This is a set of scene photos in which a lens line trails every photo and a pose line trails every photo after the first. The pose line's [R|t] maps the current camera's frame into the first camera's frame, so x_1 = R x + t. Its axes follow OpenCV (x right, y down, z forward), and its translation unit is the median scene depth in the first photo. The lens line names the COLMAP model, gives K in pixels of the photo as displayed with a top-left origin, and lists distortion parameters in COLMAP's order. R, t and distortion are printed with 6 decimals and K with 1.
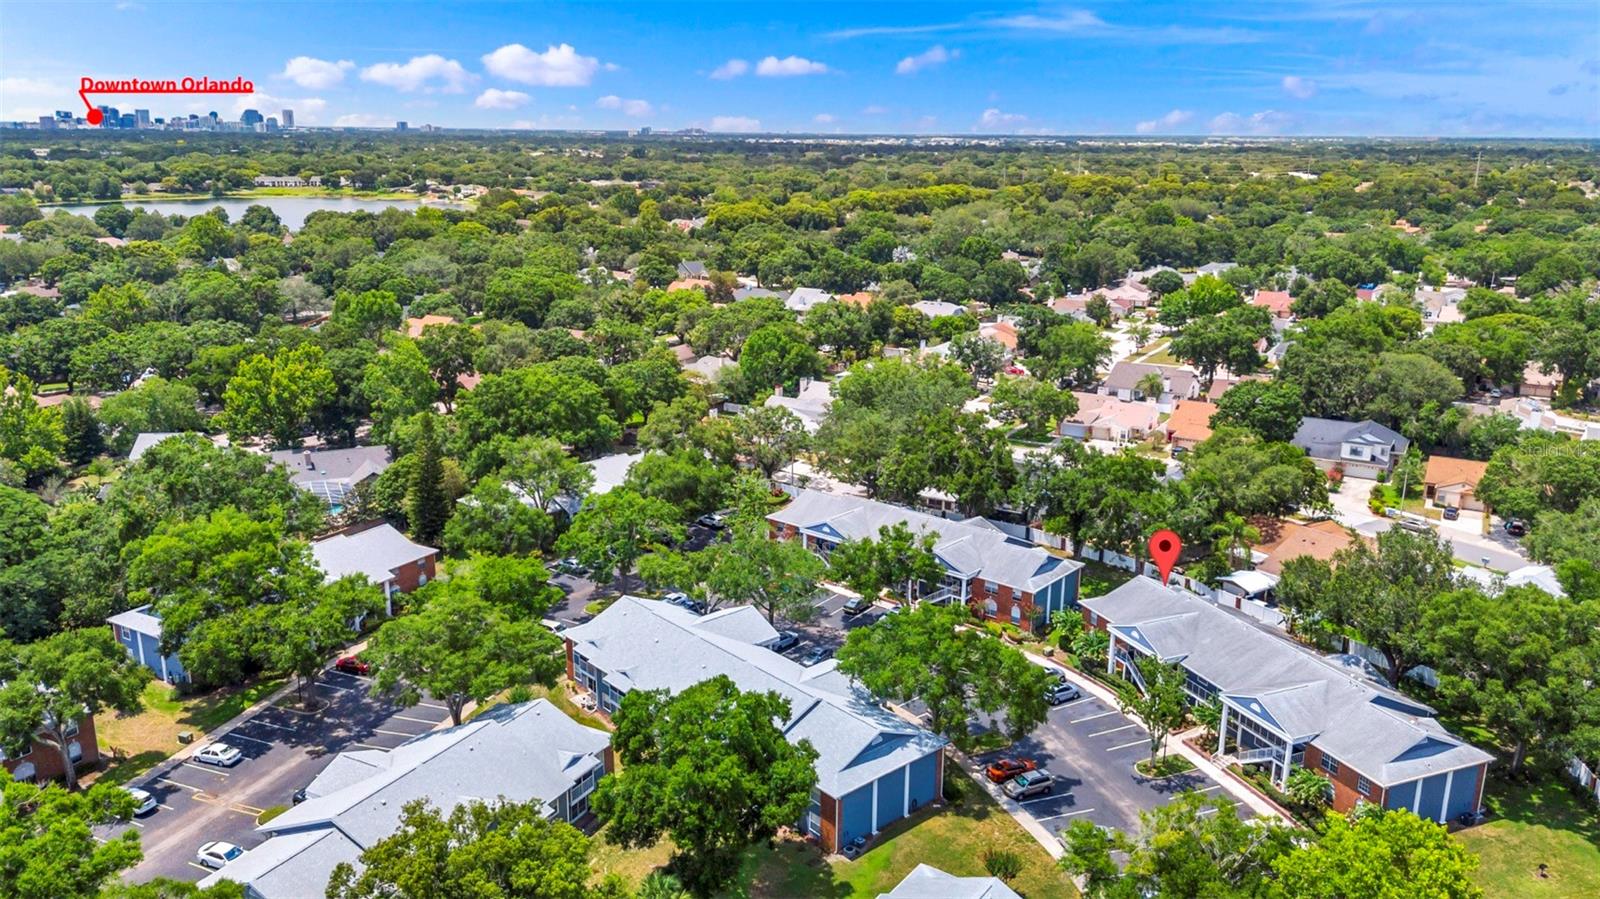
lens RADIAL K [[1169.3, 0, 799.7], [0, 1169.3, 446.4], [0, 0, 1]] dist [0.029794, -0.000593]
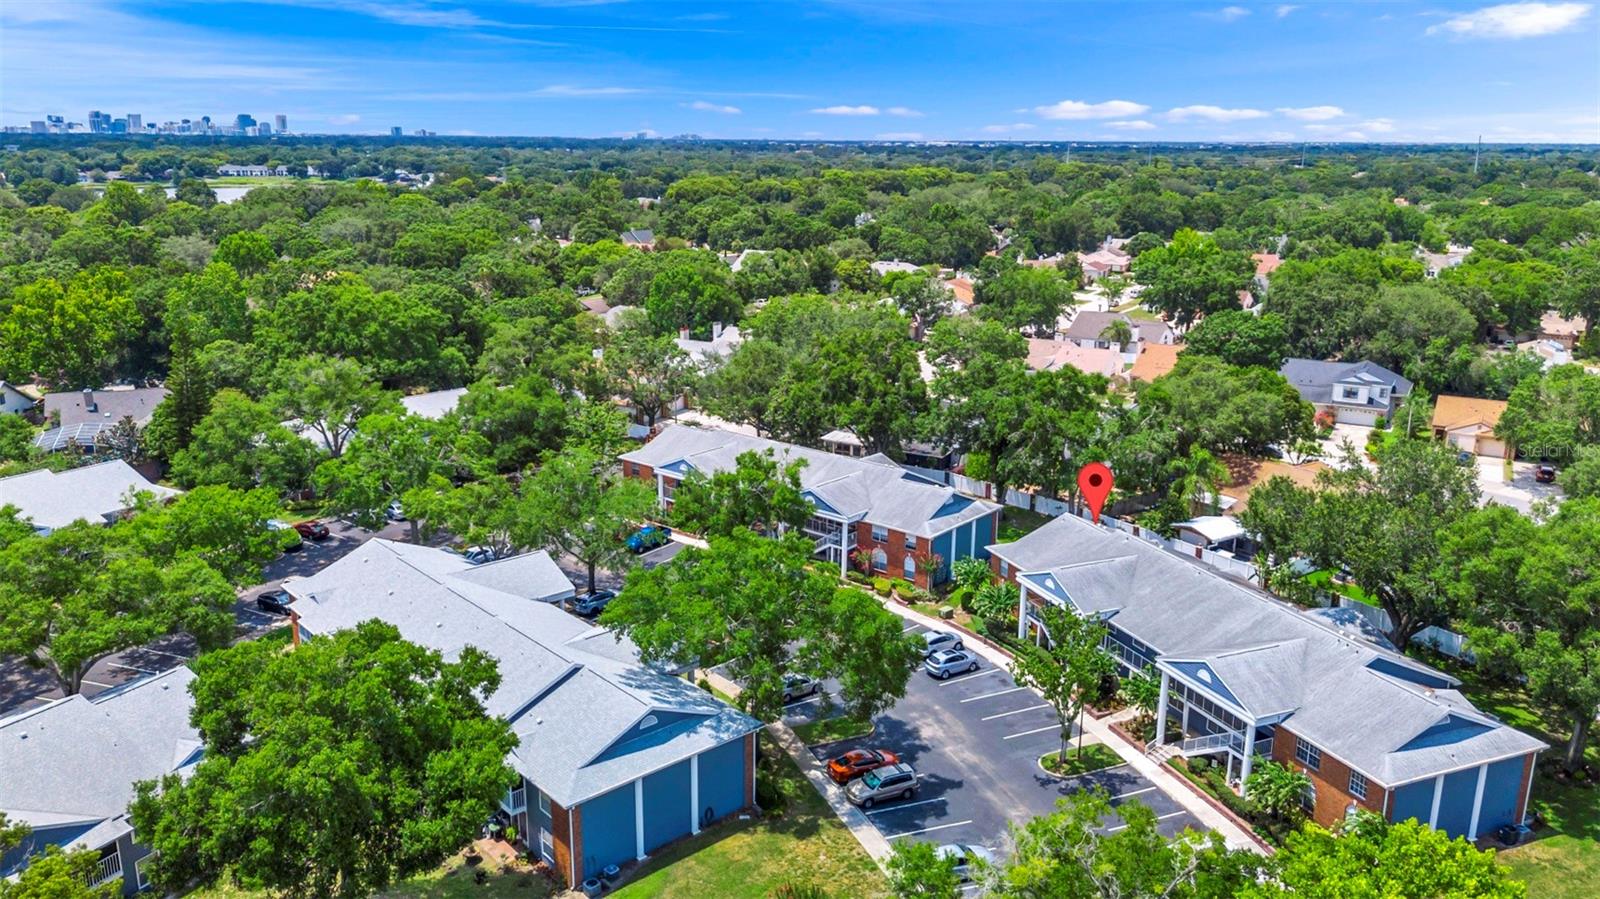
lens RADIAL K [[1169.3, 0, 802.5], [0, 1169.3, 449.0], [0, 0, 1]] dist [0.029794, -0.000593]
pose [[0.999993, -0.001009, 0.003641, 0.097898], [0.001023, 0.999992, -0.003892, 0.060243], [-0.003637, 0.003896, 0.999986, 0.201696]]
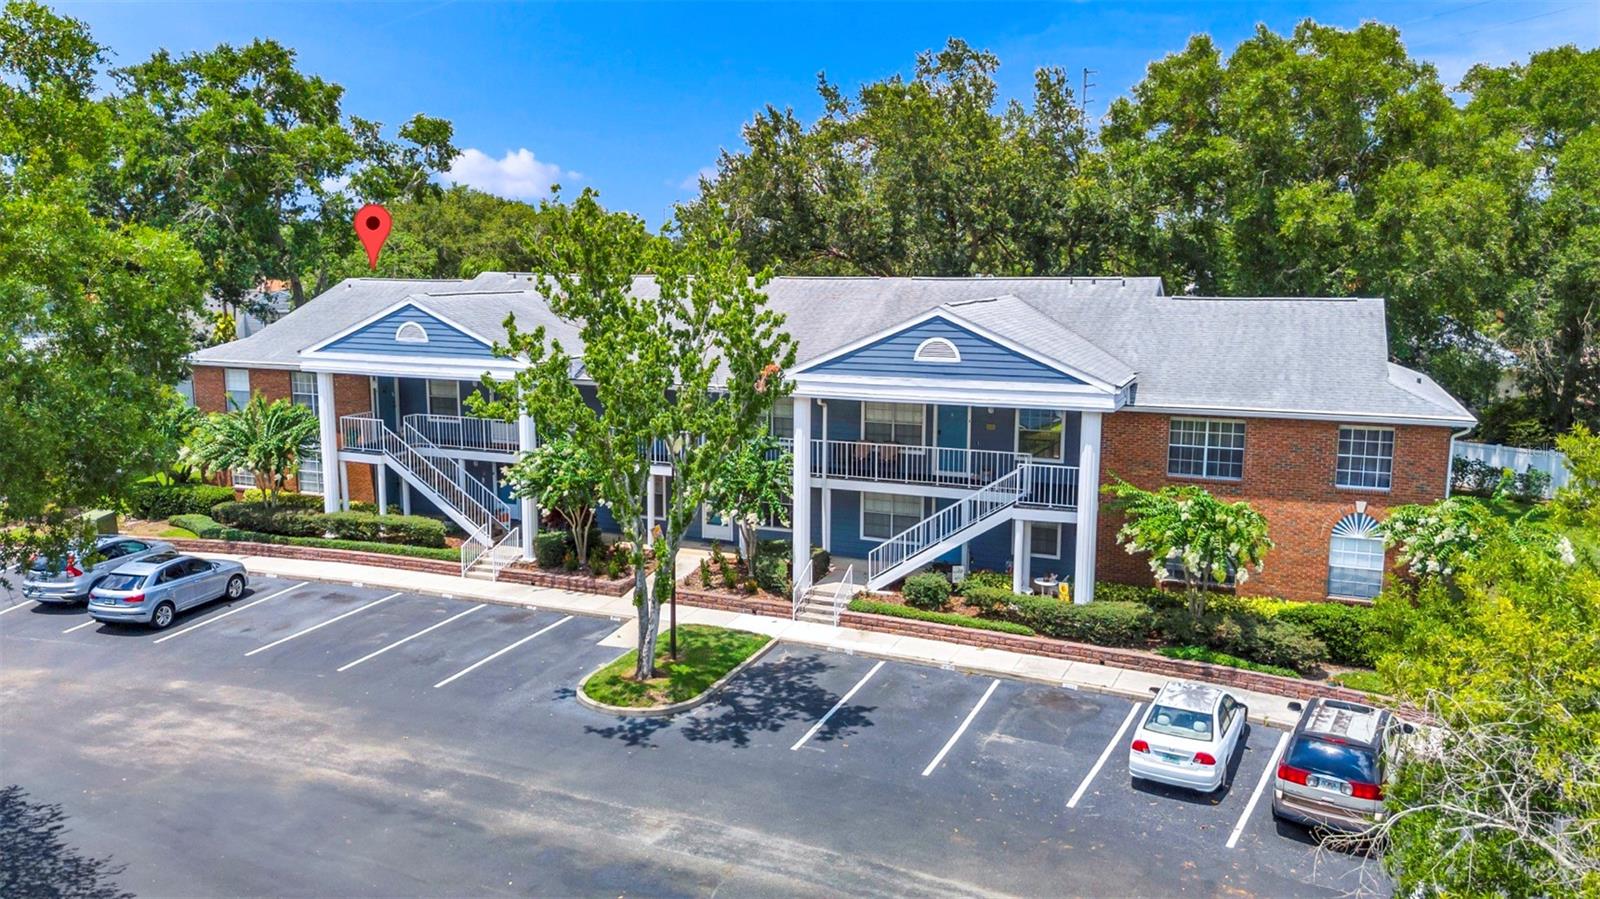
lens RADIAL K [[1169.3, 0, 798.1], [0, 1169.3, 447.5], [0, 0, 1]] dist [0.029794, -0.000593]
pose [[0.709694, -0.111438, 0.695641, 0.109950], [0.184146, 0.982426, -0.030486, 0.166825], [-0.680018, 0.149735, 0.717743, 0.553439]]
